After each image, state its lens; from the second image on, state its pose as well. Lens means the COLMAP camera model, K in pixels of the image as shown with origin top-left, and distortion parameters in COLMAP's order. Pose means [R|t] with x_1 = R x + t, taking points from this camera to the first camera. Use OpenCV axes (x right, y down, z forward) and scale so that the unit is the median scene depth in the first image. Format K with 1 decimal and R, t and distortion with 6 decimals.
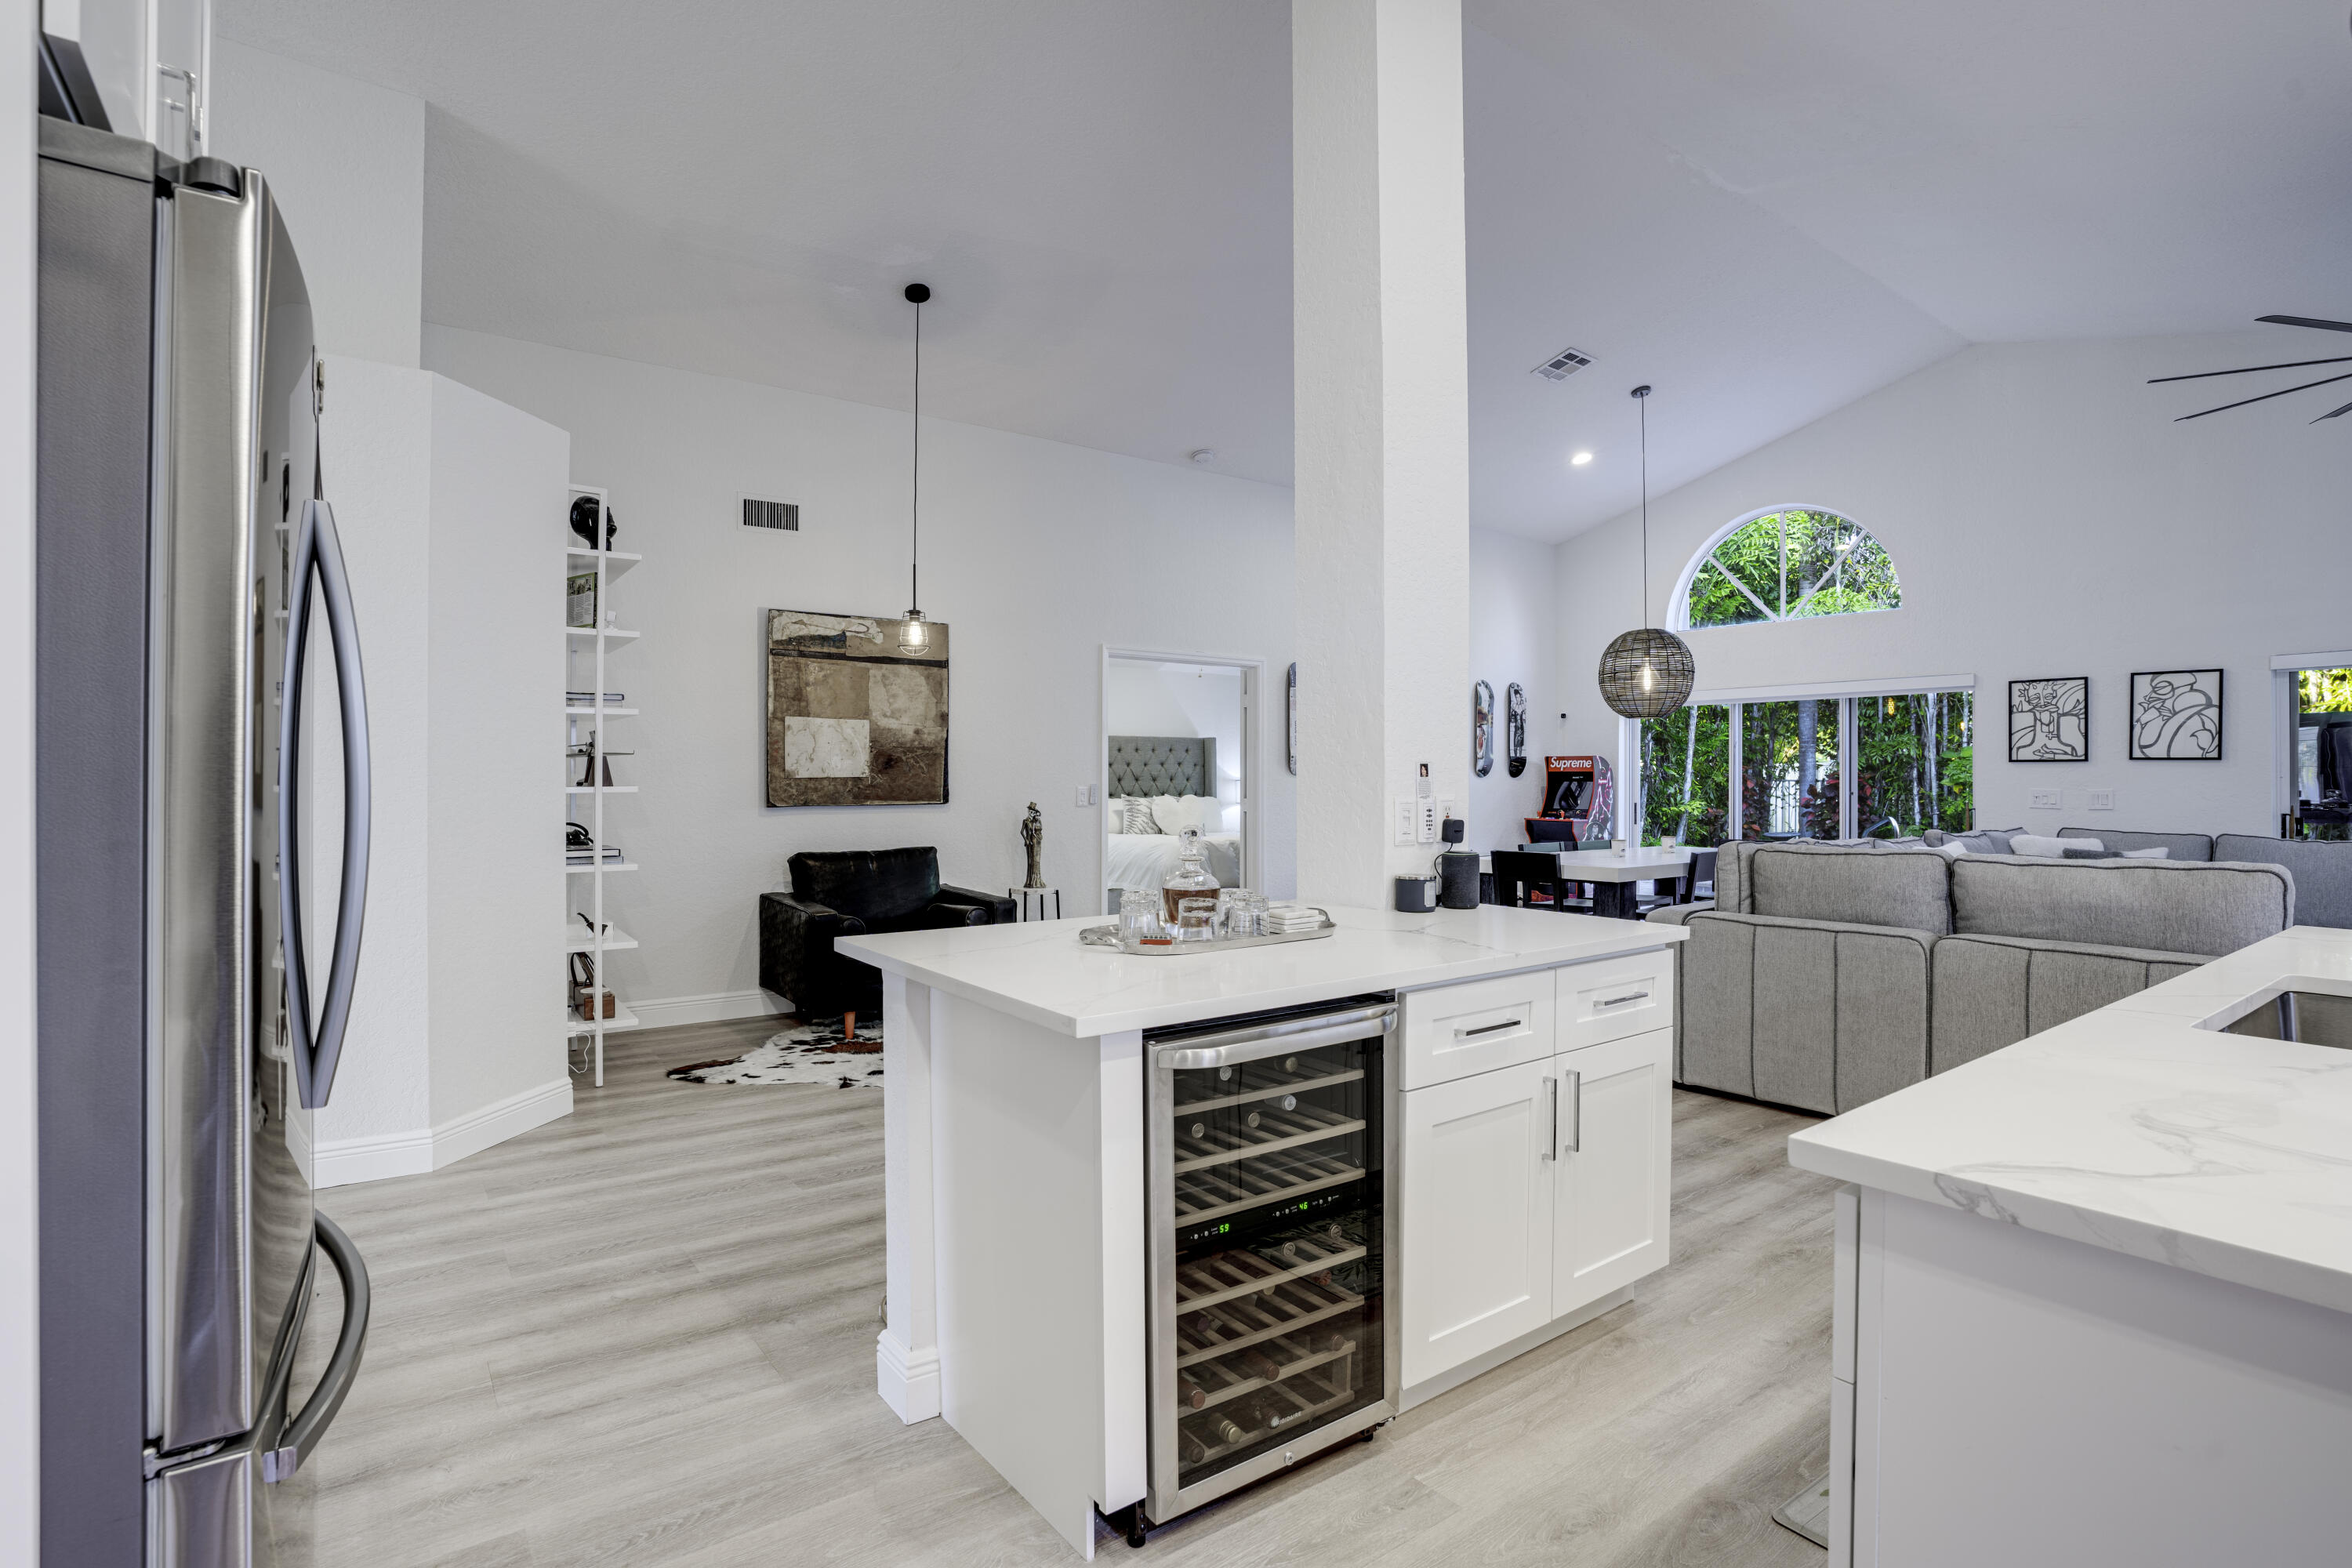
lens RADIAL K [[1142.6, 0, 1174.0], [0, 1142.6, 780.9], [0, 0, 1]] dist [-0.077896, 0.034294]
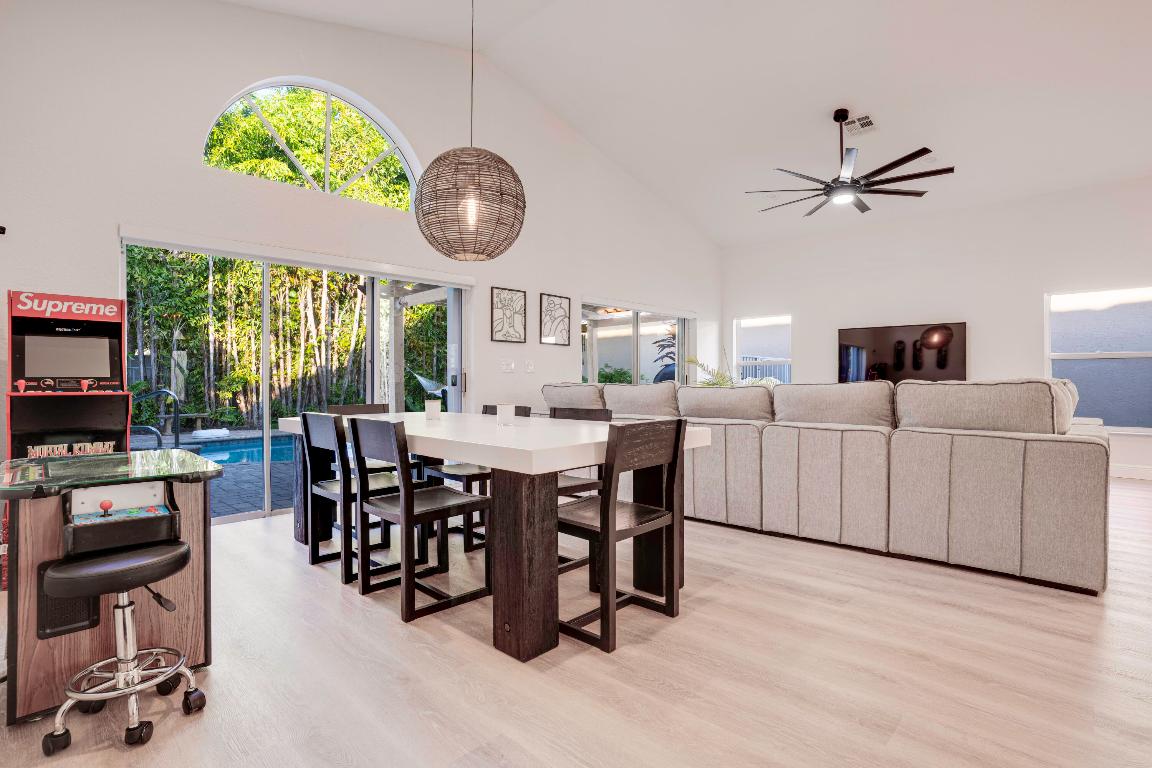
lens RADIAL K [[559.6, 0, 576.2], [0, 559.6, 383.1], [0, 0, 1]] dist [-0.077896, 0.034294]
pose [[-0.172914, -0.004248, 0.984928, -0.001216], [0.000299, 0.999990, 0.004366, 0.041072], [-0.984937, 0.001049, -0.172911, 1.155858]]
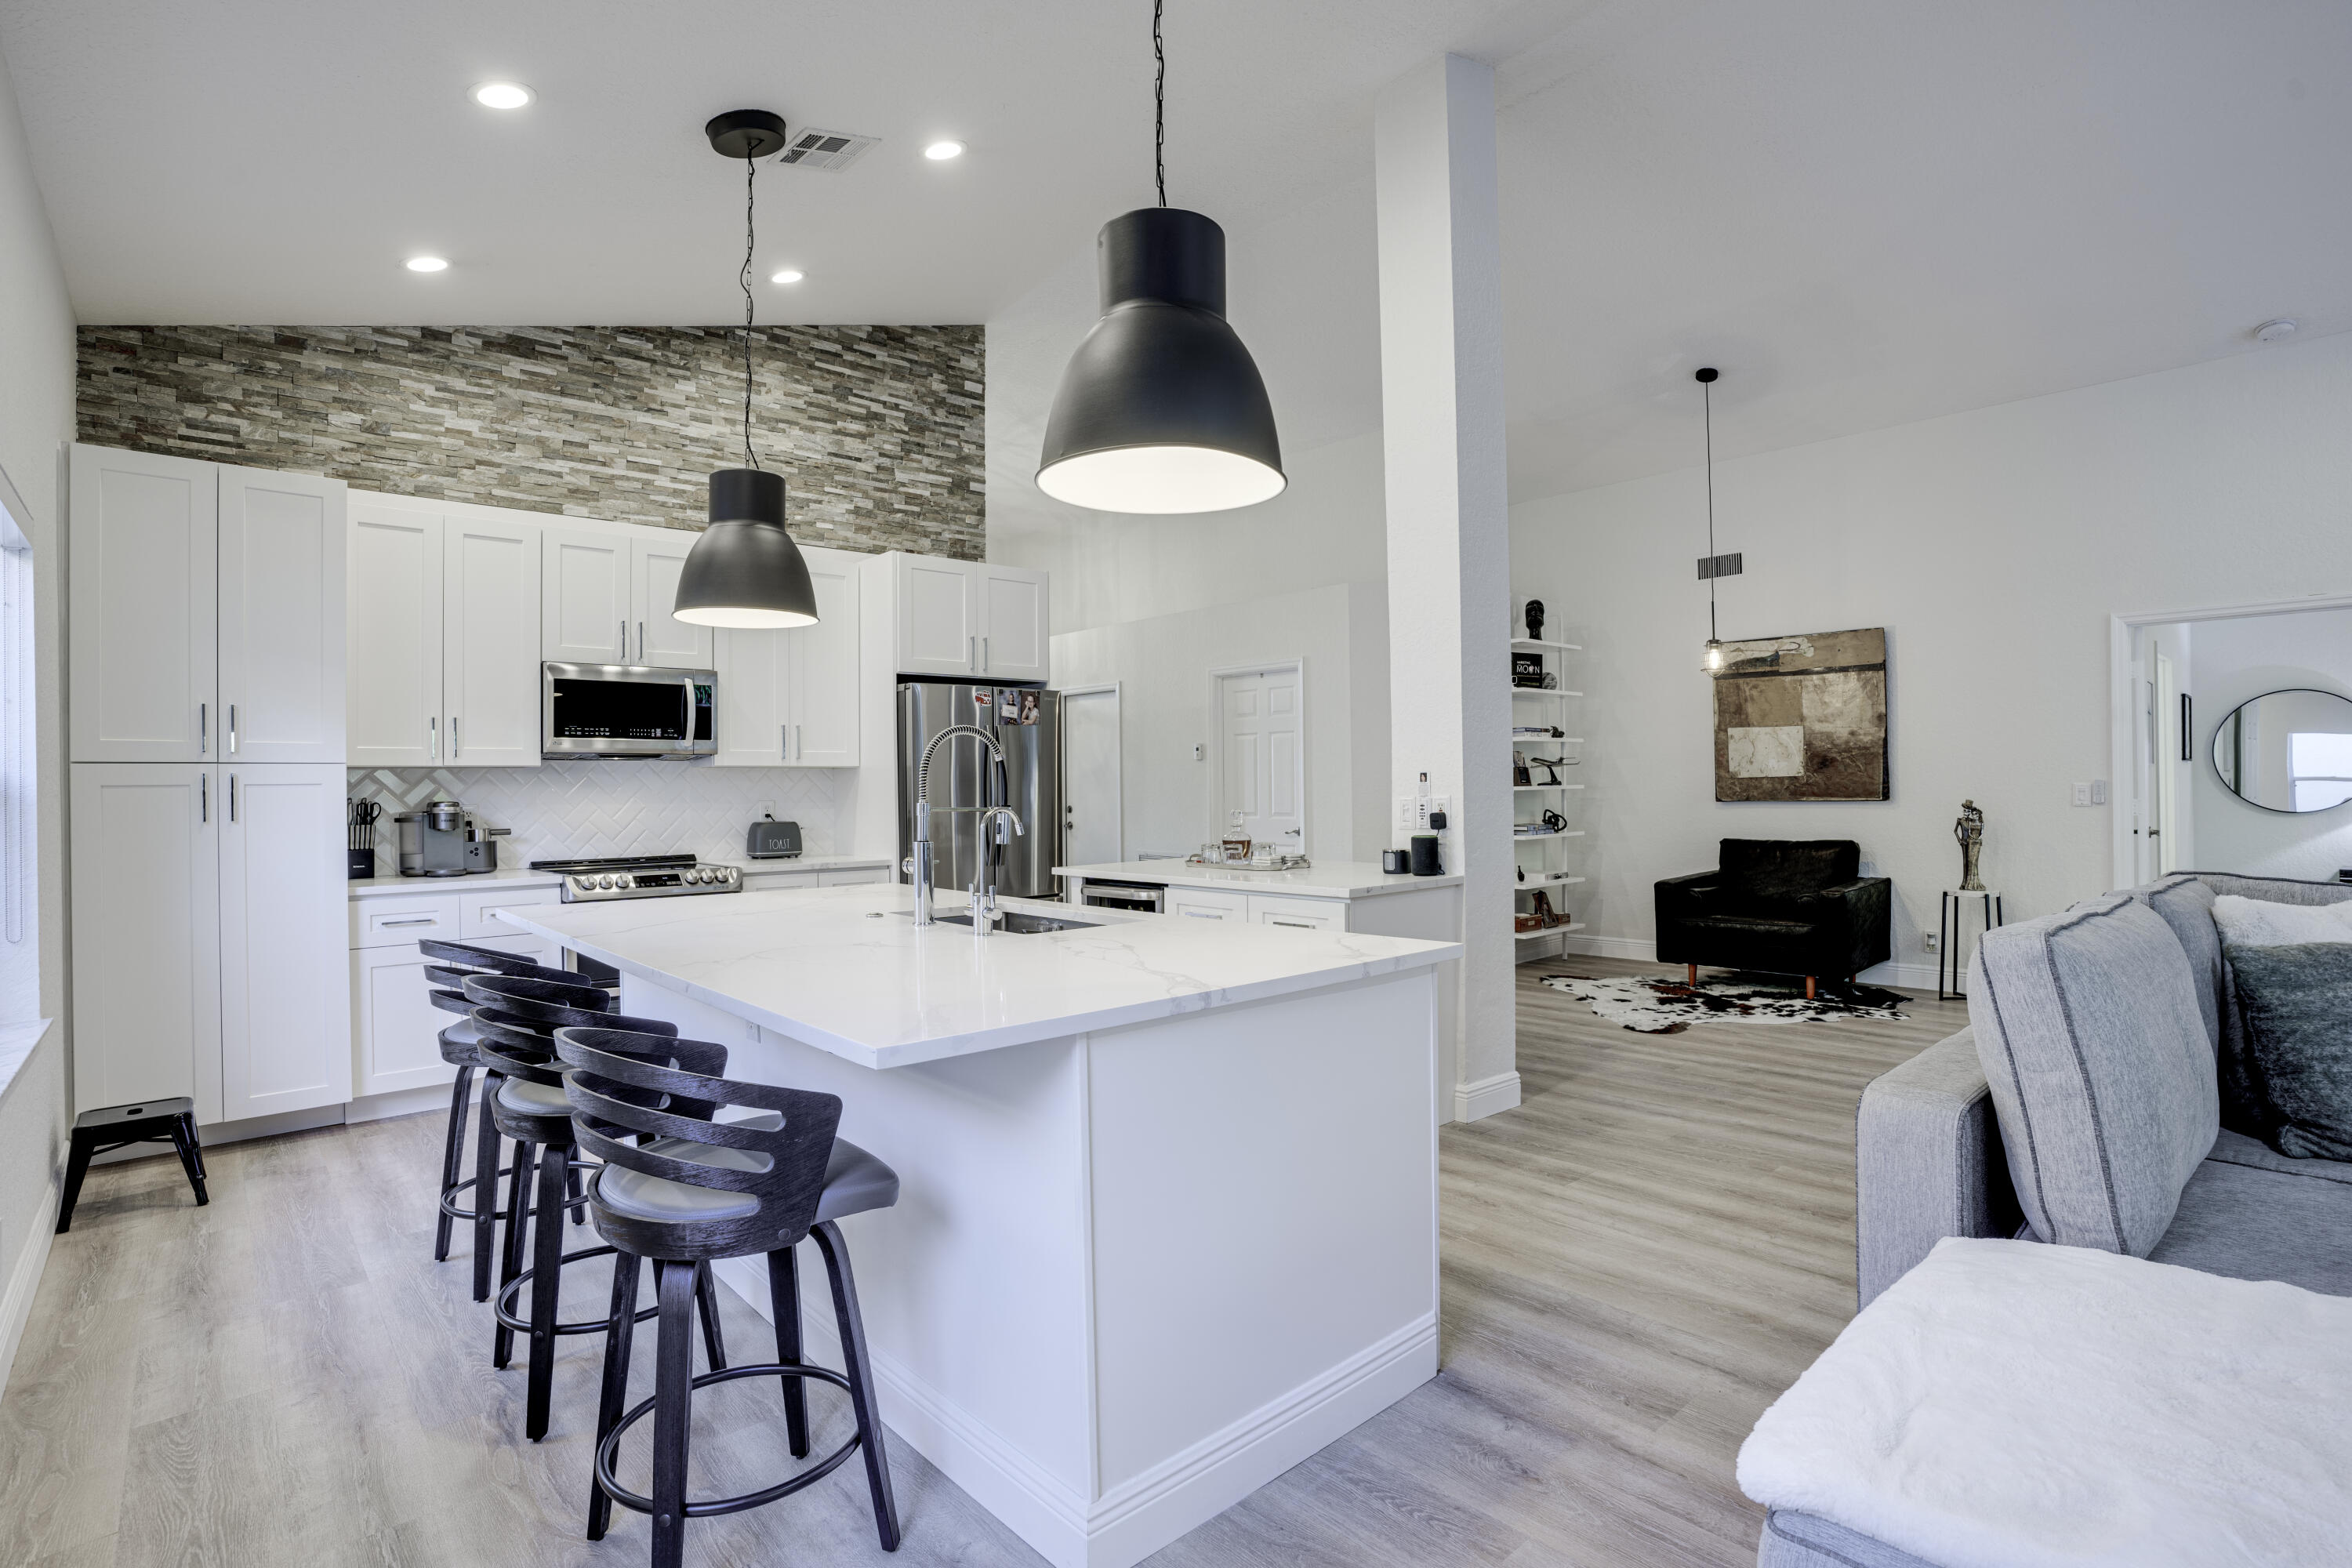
lens RADIAL K [[1142.6, 0, 1171.0], [0, 1142.6, 776.9], [0, 0, 1]] dist [-0.077896, 0.034294]
pose [[0.094736, -0.008665, -0.995465, 0.766722], [0.010545, 0.999915, -0.007700, -0.000804], [0.995447, -0.009768, 0.094819, 0.263279]]
